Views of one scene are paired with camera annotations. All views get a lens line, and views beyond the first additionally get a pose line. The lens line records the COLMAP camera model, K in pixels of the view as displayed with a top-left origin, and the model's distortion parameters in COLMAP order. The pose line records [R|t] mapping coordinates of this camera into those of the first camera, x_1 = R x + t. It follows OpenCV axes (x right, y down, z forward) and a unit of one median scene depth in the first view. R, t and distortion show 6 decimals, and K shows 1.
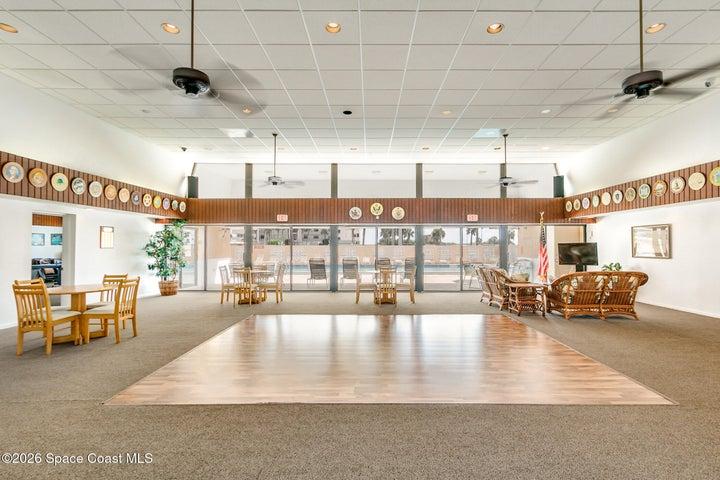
lens RADIAL K [[354.7, 0, 362.5], [0, 354.7, 244.4], [0, 0, 1]] dist [-0.001636, -0.000347]
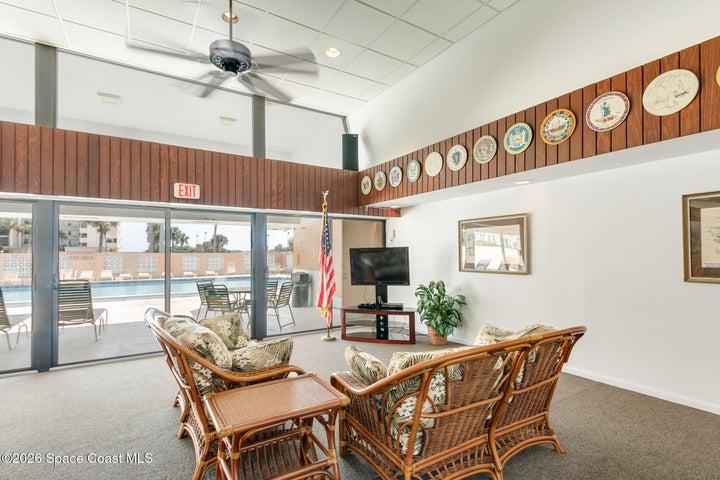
lens RADIAL K [[354.7, 0, 362.5], [0, 354.7, 244.4], [0, 0, 1]] dist [-0.001636, -0.000347]
pose [[0.835150, 0.010989, 0.549913, 0.260656], [0.000232, 0.999793, -0.020331, 0.002437], [-0.550023, 0.017107, 0.834974, 0.524604]]
